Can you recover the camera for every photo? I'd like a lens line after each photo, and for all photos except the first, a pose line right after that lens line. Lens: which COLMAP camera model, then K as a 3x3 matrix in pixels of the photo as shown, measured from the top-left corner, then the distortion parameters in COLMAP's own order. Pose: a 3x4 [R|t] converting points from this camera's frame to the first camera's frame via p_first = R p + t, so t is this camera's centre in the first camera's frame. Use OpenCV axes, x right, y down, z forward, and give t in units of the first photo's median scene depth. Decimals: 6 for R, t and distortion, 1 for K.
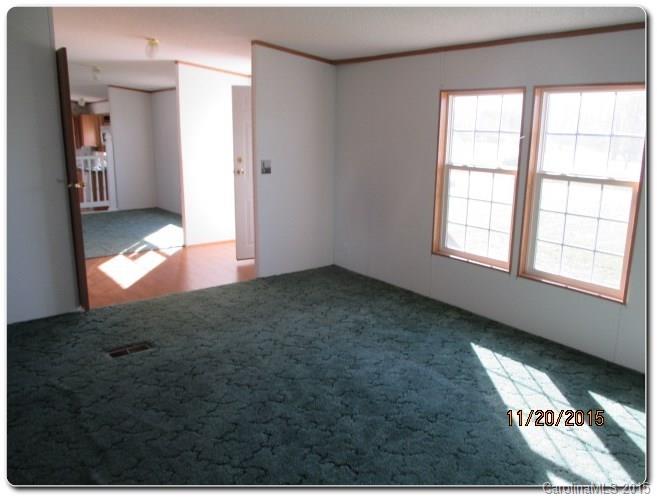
lens RADIAL K [[532.8, 0, 331.7], [0, 532.8, 237.1], [0, 0, 1]] dist [-0.031144, -0.002033]
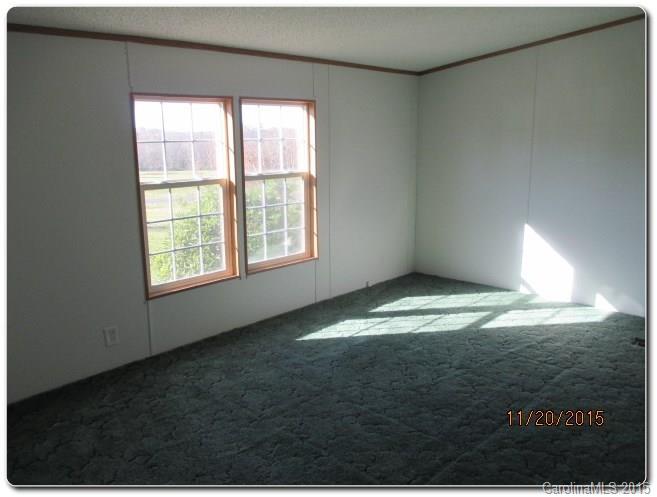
lens RADIAL K [[532.8, 0, 331.7], [0, 532.8, 237.1], [0, 0, 1]] dist [-0.031144, -0.002033]
pose [[-0.149491, -0.202058, 0.967897, -0.609207], [0.218119, 0.948043, 0.231601, -0.185798], [-0.964405, 0.245739, -0.097652, 0.821148]]
